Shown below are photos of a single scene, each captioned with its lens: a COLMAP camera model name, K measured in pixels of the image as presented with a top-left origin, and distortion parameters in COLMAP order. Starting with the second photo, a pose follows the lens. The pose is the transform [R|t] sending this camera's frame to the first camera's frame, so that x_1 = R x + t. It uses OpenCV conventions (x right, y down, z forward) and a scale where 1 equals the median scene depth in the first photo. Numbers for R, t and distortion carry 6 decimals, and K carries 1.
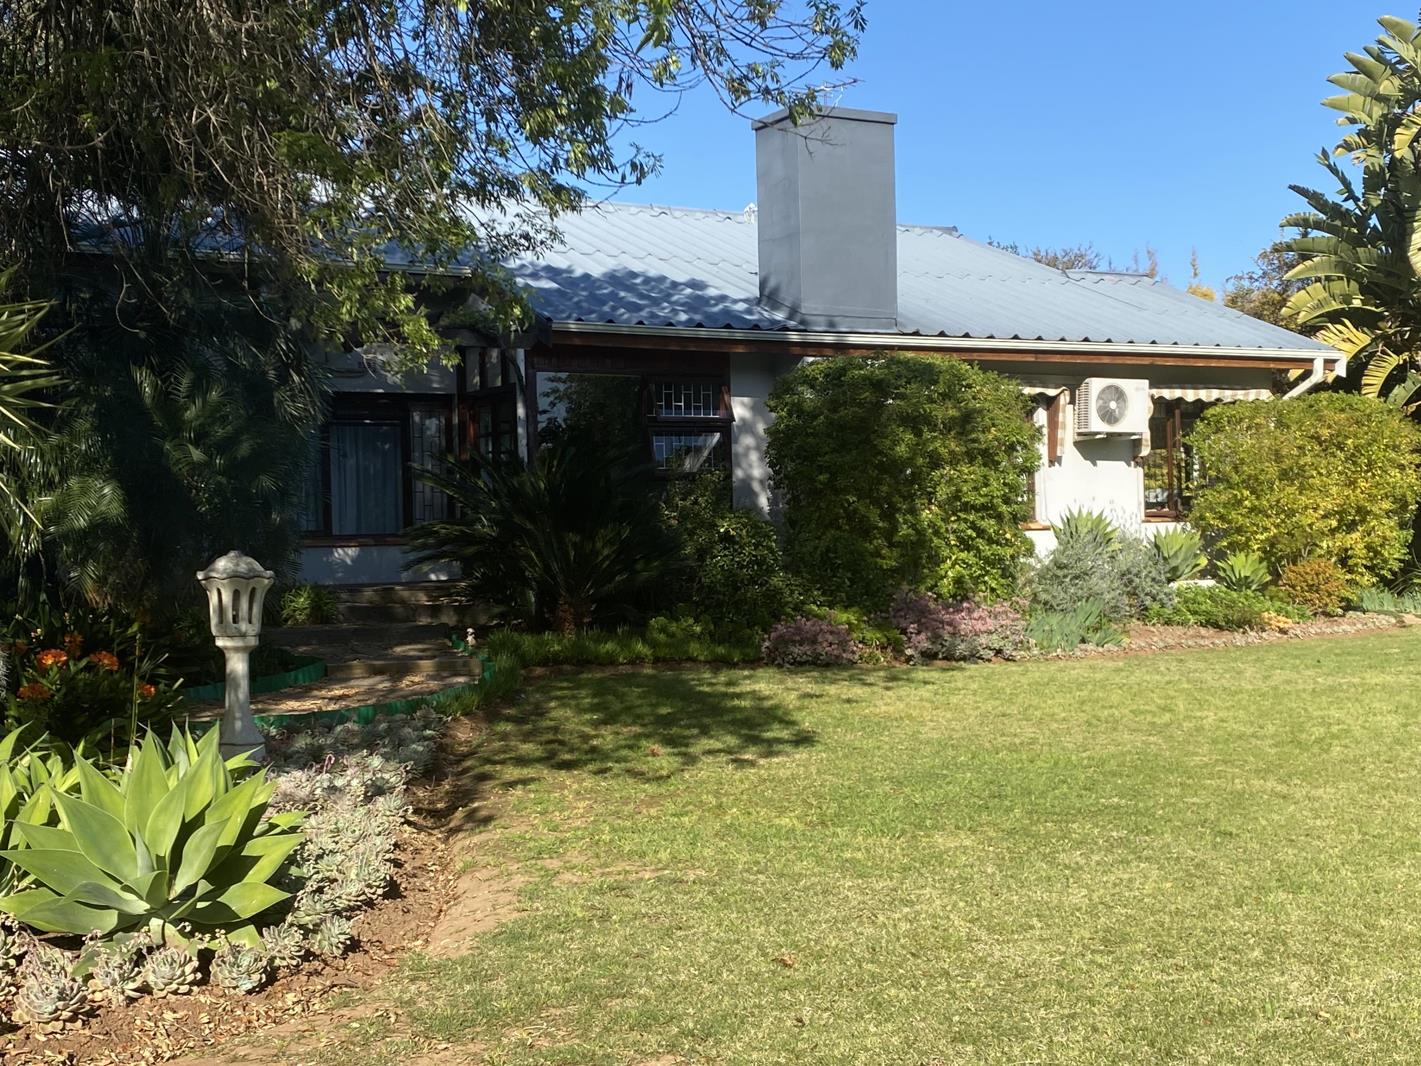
lens RADIAL K [[1057.2, 0, 710.5], [0, 1057.2, 533.0], [0, 0, 1]] dist [0.035333, -0.001790]
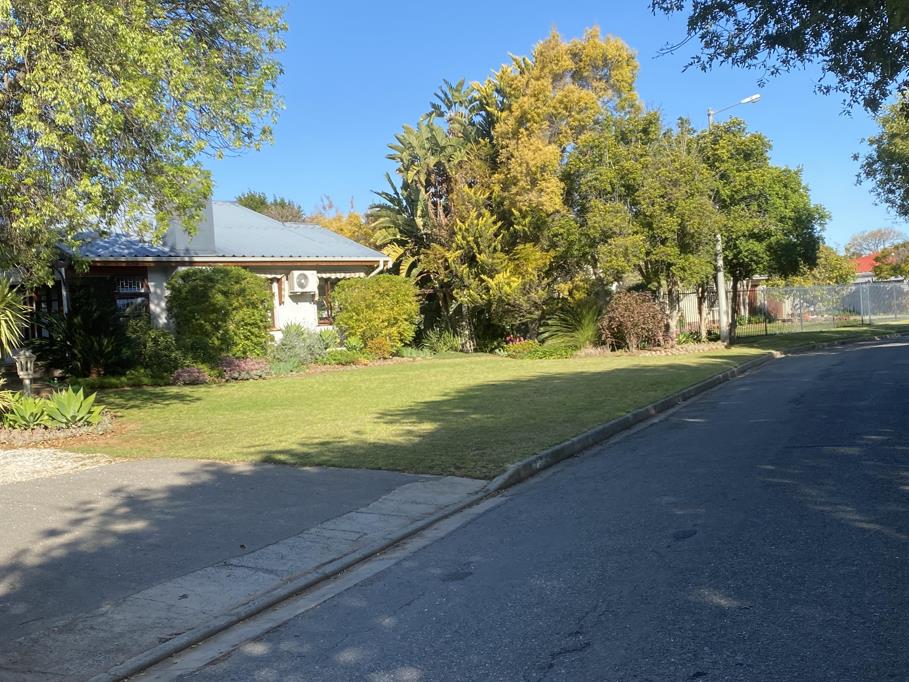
lens RADIAL K [[676.3, 0, 454.5], [0, 676.3, 341.0], [0, 0, 1]] dist [0.035333, -0.001790]
pose [[0.862007, -0.042596, 0.505103, -0.137350], [0.032007, 0.999048, 0.029627, -0.012294], [-0.505884, -0.009372, 0.862550, -0.591940]]
